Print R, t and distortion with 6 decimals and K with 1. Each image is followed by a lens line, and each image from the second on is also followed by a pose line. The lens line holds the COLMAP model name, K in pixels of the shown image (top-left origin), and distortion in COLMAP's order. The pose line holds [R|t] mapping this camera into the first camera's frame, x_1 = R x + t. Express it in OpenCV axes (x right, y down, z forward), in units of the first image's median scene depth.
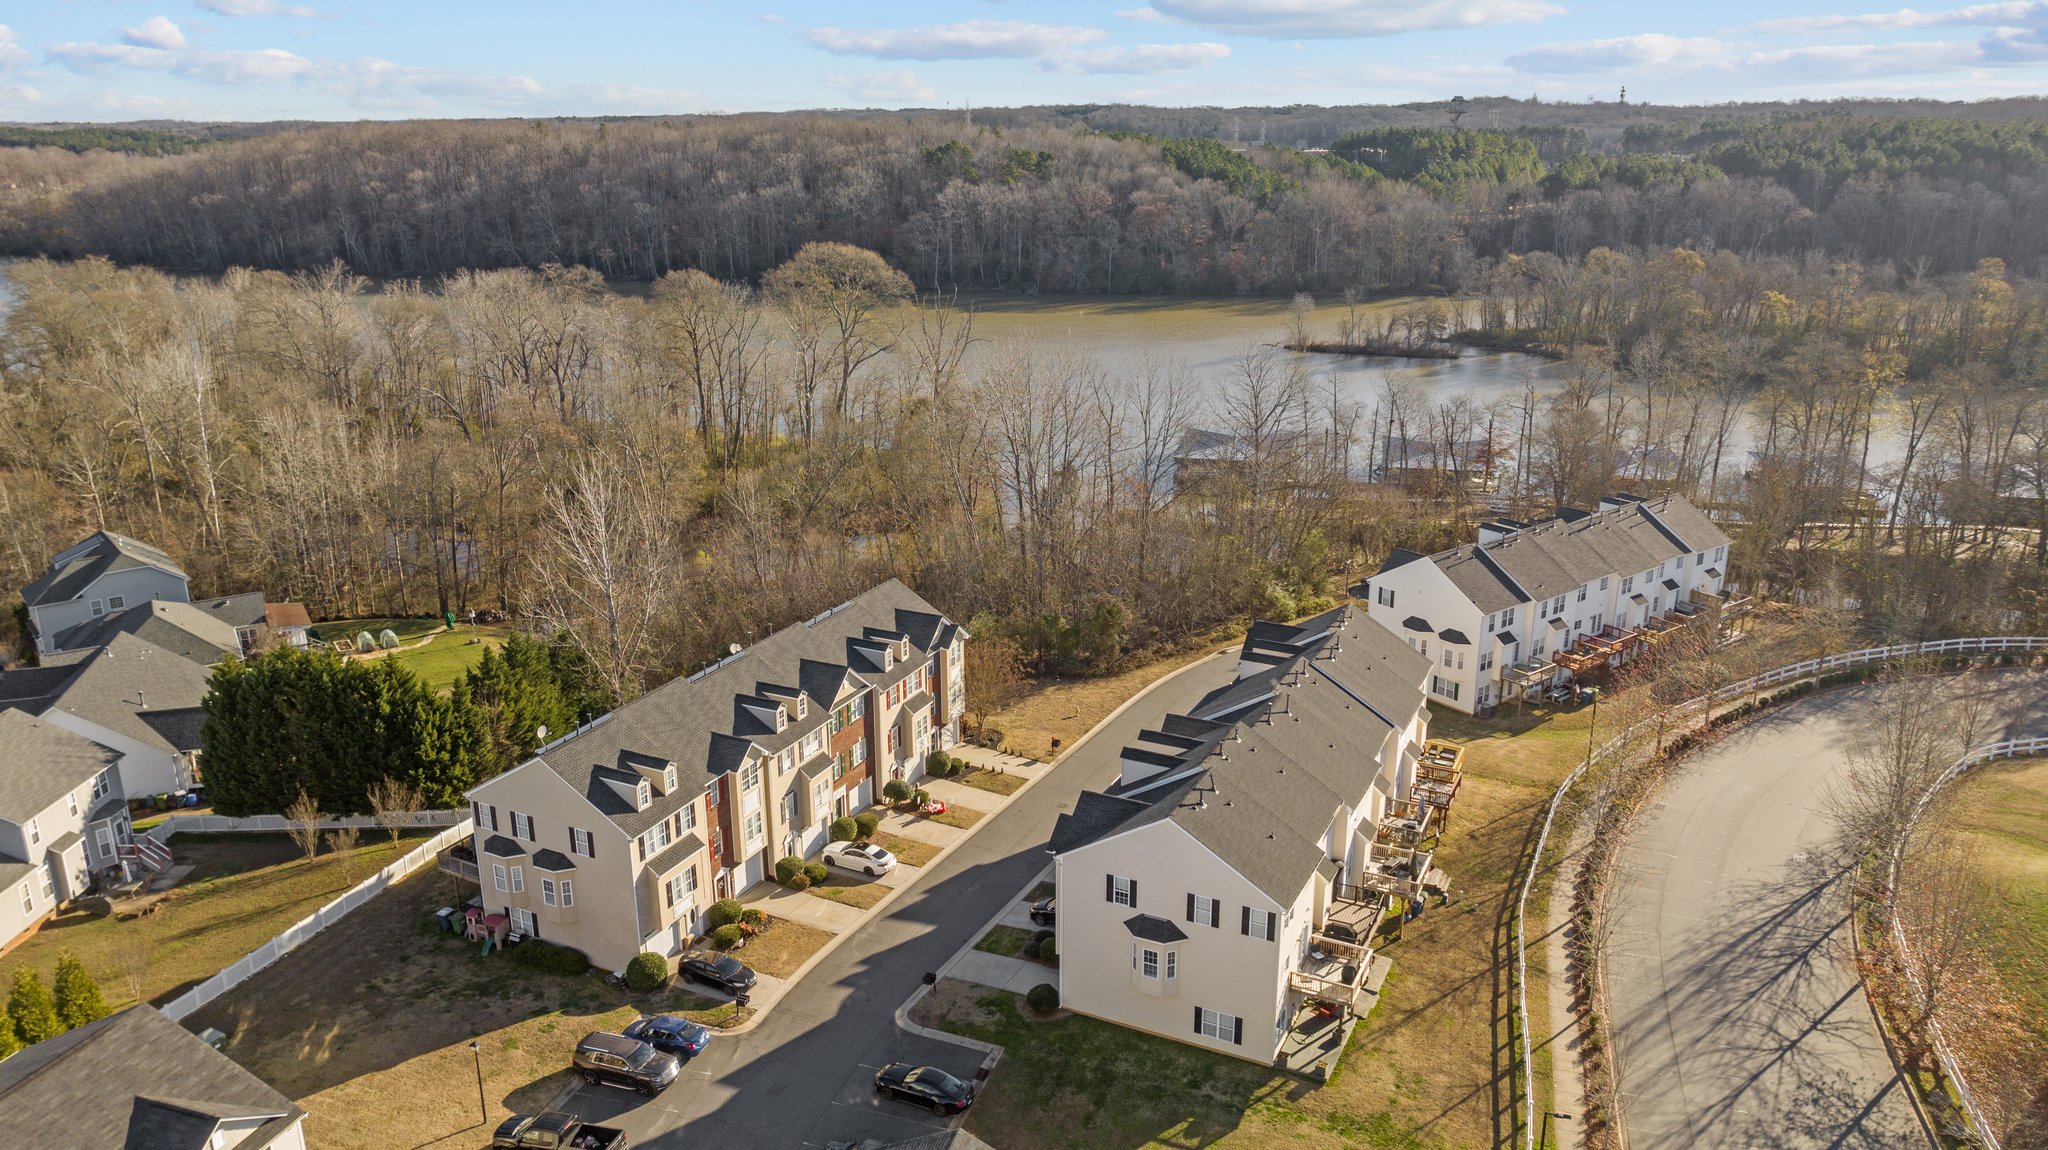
lens RADIAL K [[1437.9, 0, 1024.0], [0, 1437.9, 575.0], [0, 0, 1]] dist [-0.016239, -0.003956]
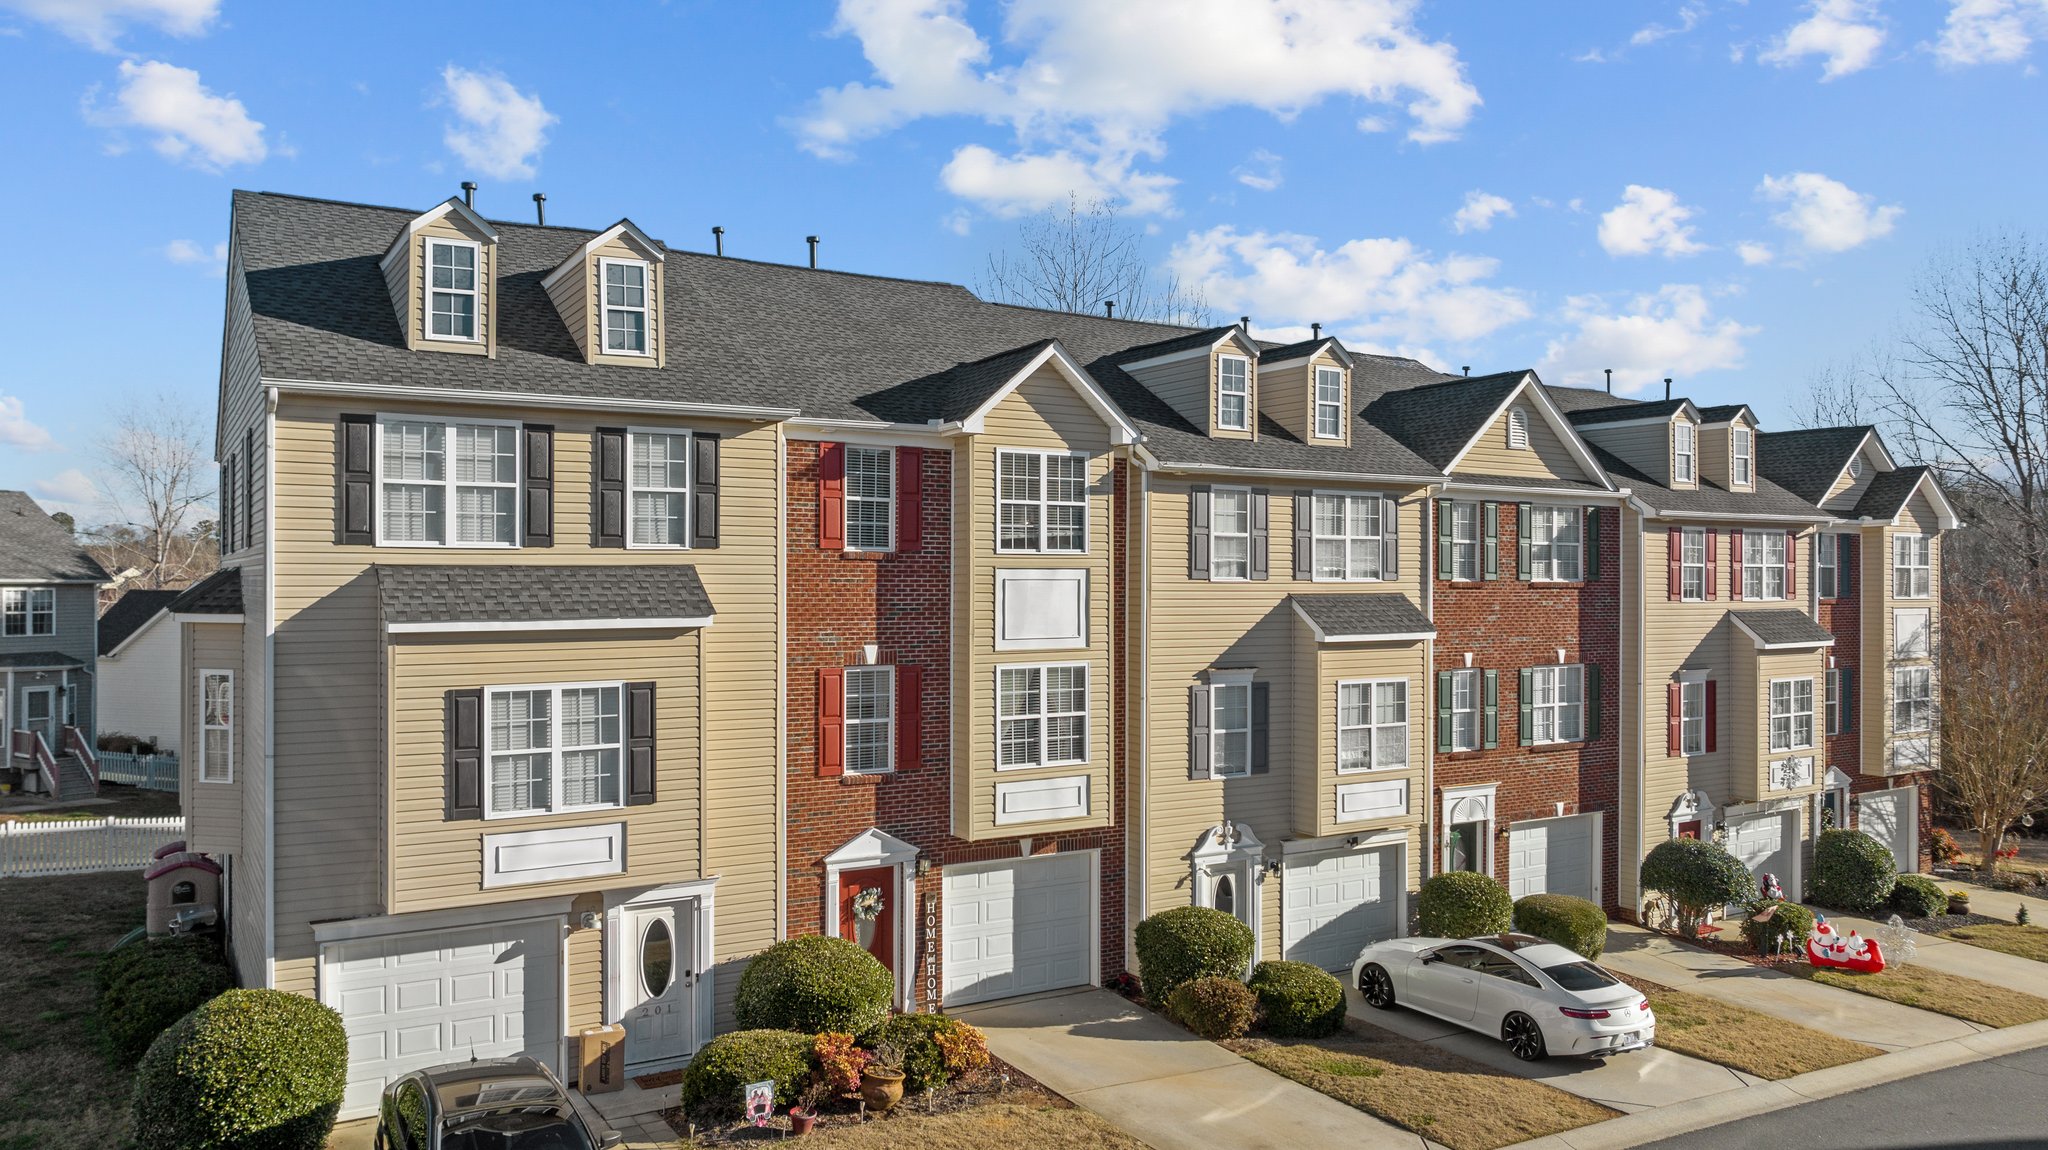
lens RADIAL K [[1437.9, 0, 1024.0], [0, 1437.9, 575.0], [0, 0, 1]] dist [-0.016239, -0.003956]
pose [[0.845115, 0.001195, -0.534584, -0.049526], [-0.165820, 0.951260, -0.260017, 0.195835], [0.508217, 0.308389, 0.804122, 0.704772]]
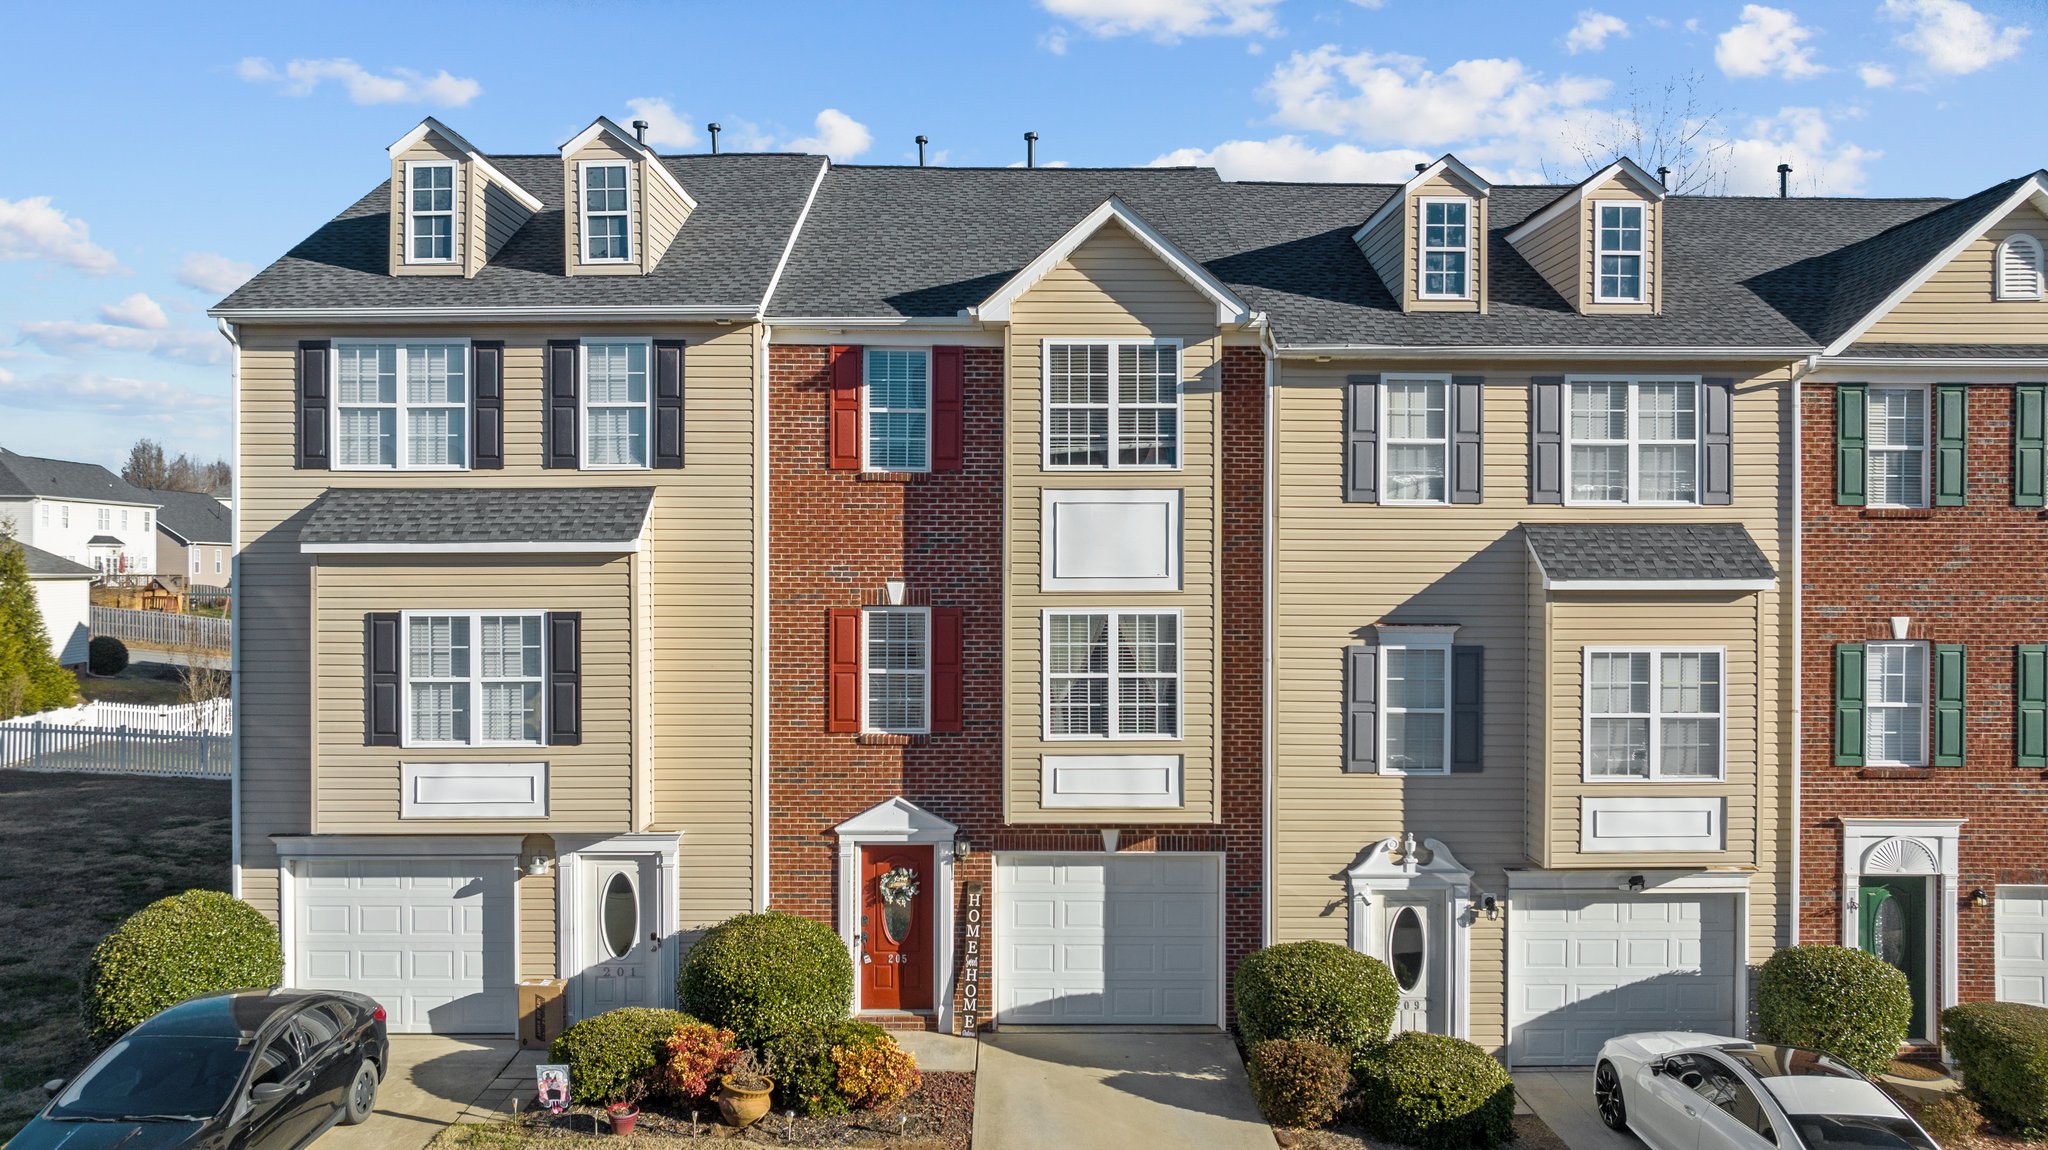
lens RADIAL K [[1437.9, 0, 1024.0], [0, 1437.9, 575.0], [0, 0, 1]] dist [-0.016239, -0.003956]
pose [[0.452642, 0.006624, -0.891668, -0.013144], [-0.273421, 0.952833, -0.131720, 0.172073], [0.848738, 0.303423, 0.433104, 0.805286]]
